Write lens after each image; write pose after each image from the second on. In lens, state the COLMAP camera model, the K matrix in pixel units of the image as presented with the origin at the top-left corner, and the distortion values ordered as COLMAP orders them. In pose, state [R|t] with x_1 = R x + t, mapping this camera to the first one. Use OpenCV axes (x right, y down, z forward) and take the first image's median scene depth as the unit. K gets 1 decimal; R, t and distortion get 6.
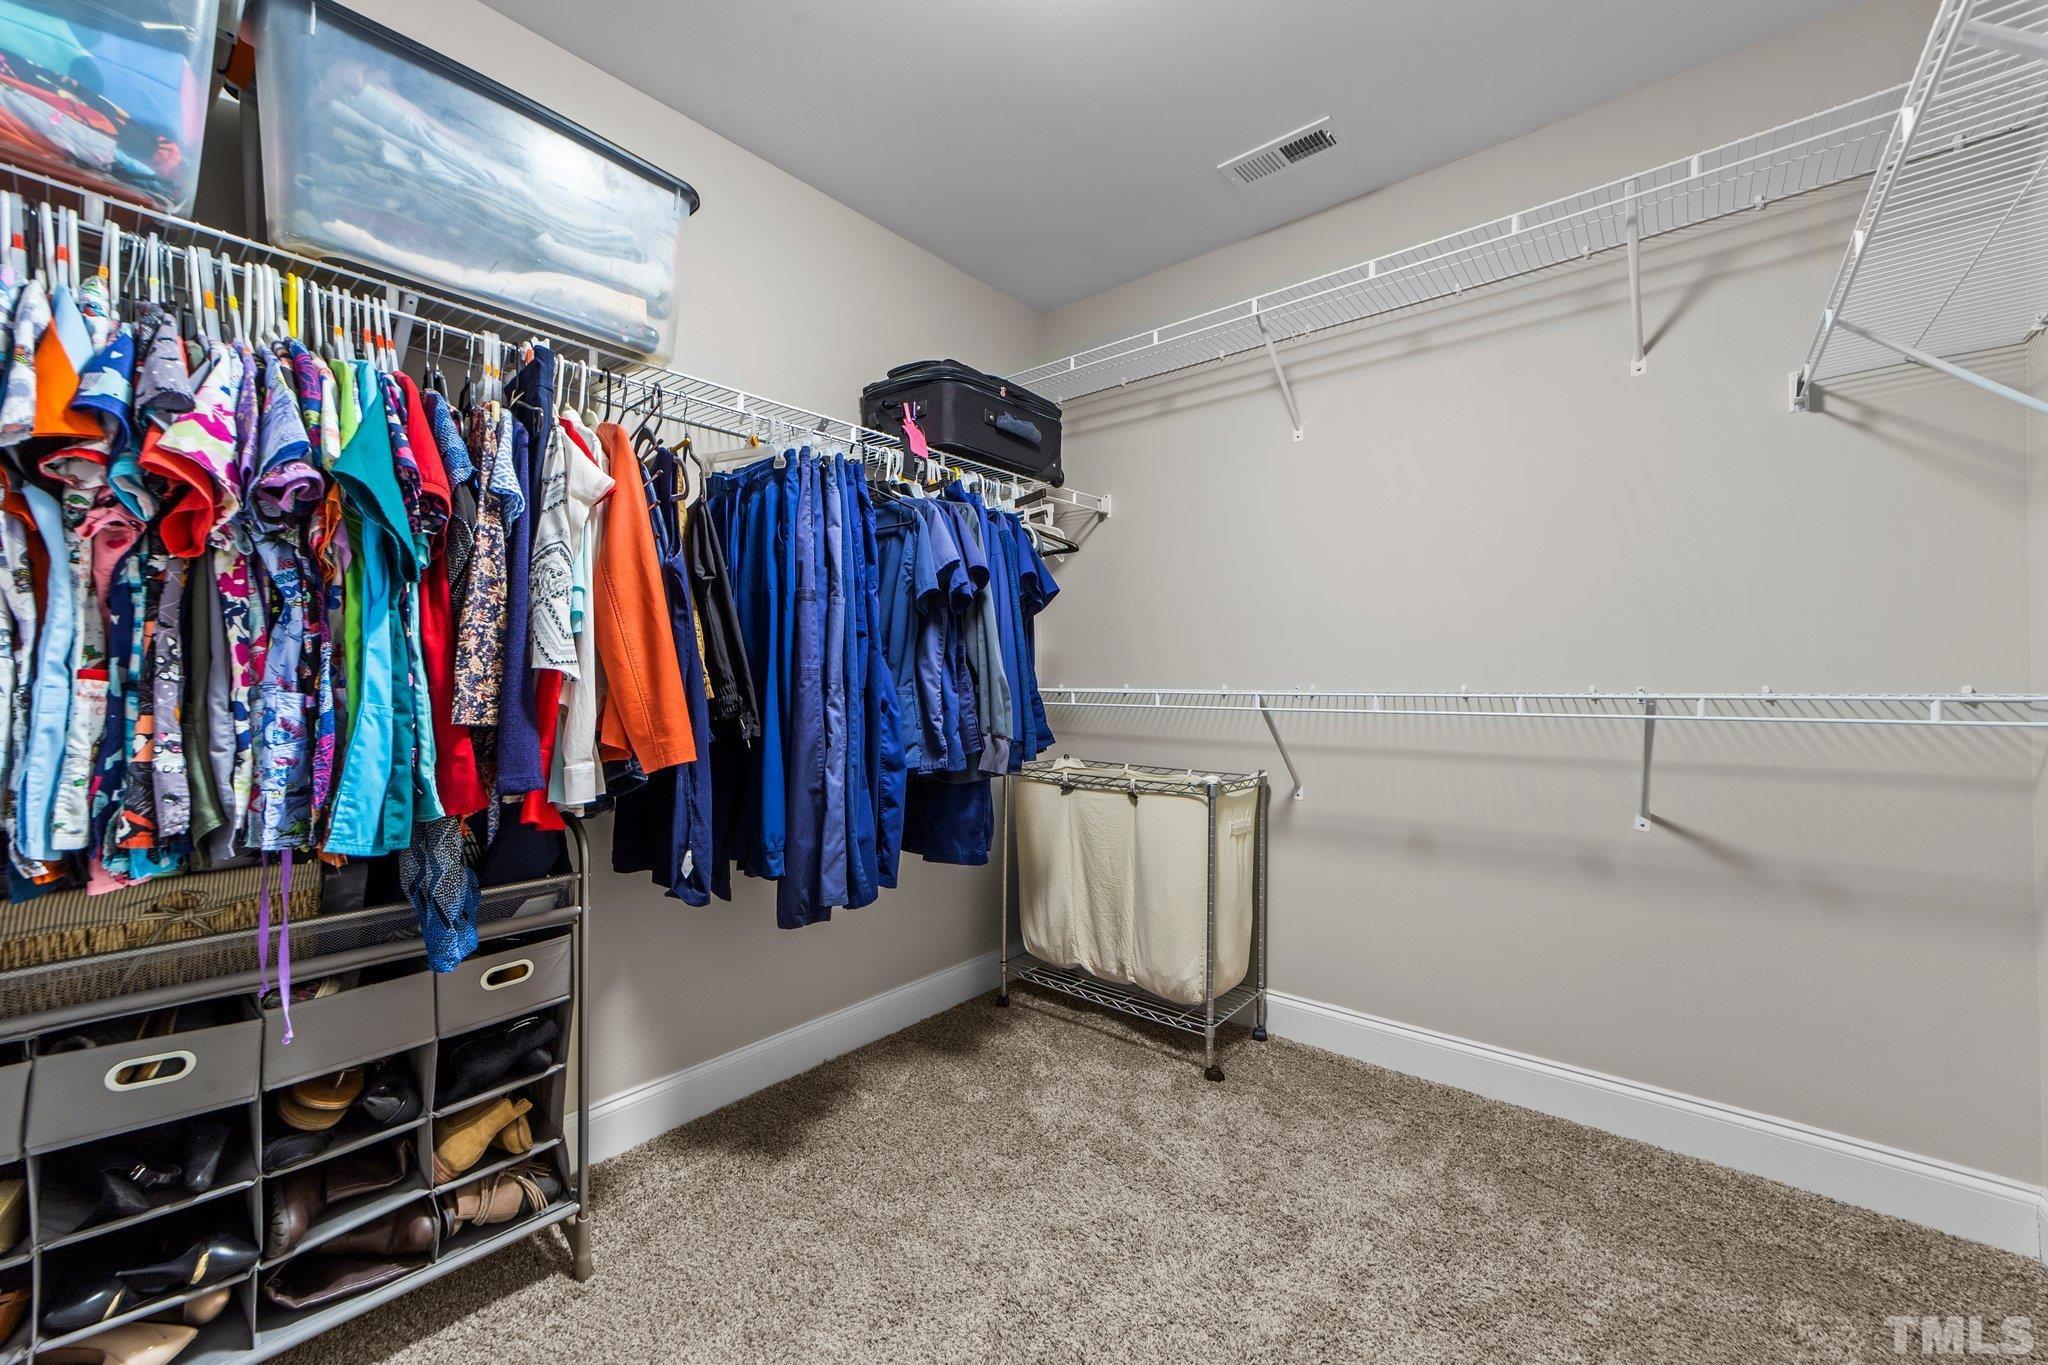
lens RADIAL K [[786.7, 0, 1021.2], [0, 786.7, 689.3], [0, 0, 1]] dist [-0.001693, -0.000013]
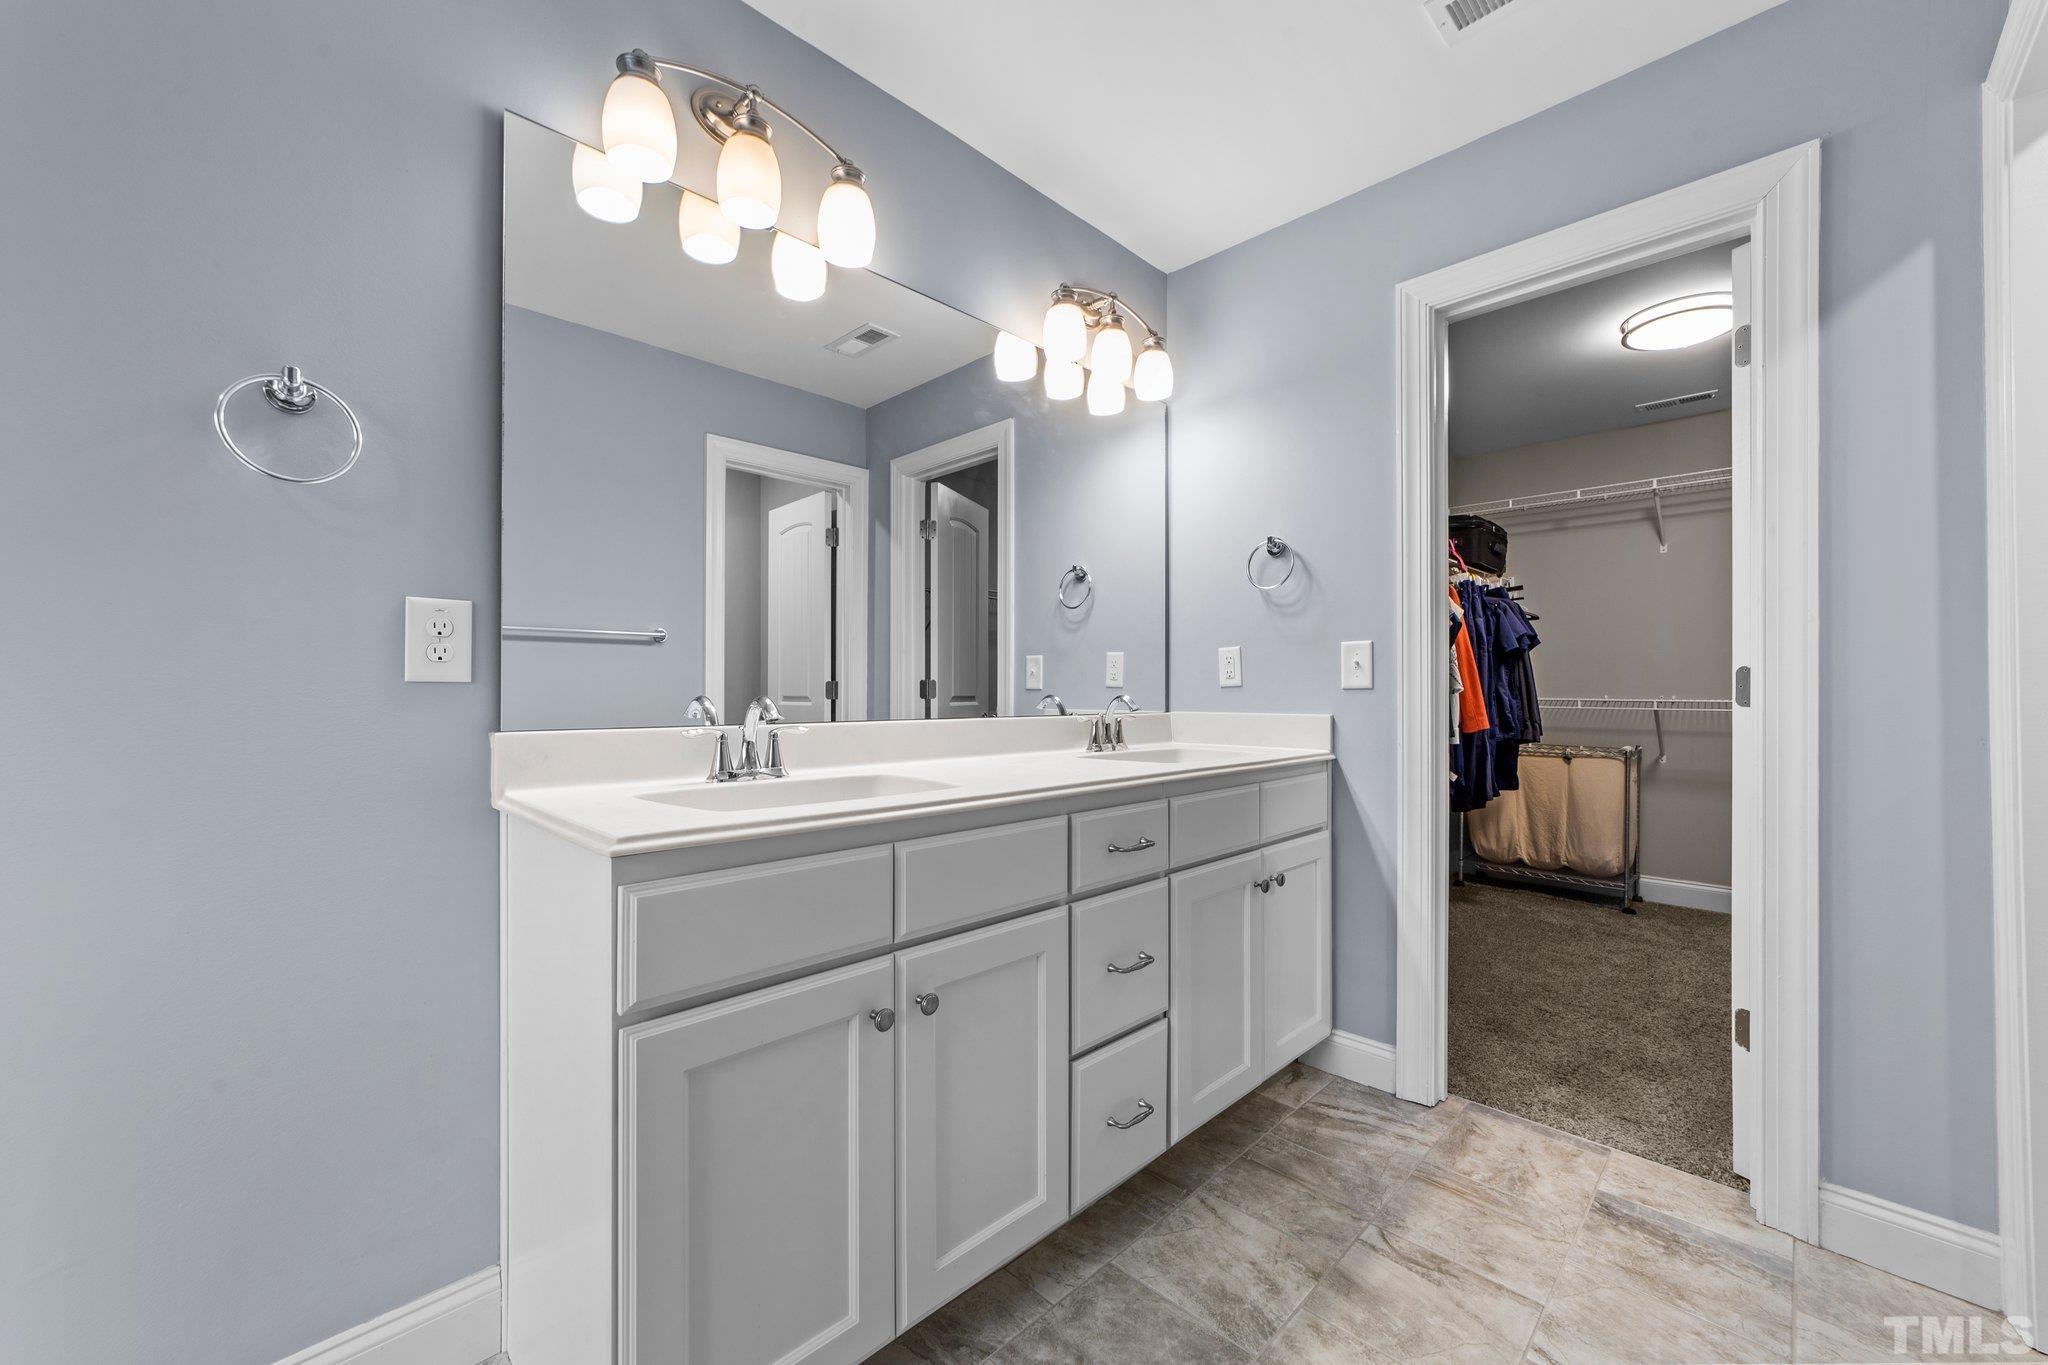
lens RADIAL K [[786.7, 0, 1021.2], [0, 786.7, 689.3], [0, 0, 1]] dist [-0.001693, -0.000013]
pose [[0.996007, 0.011895, -0.088477, -0.901371], [-0.012162, 0.999923, -0.002489, 0.000591], [0.088440, 0.003556, 0.996075, -0.837519]]
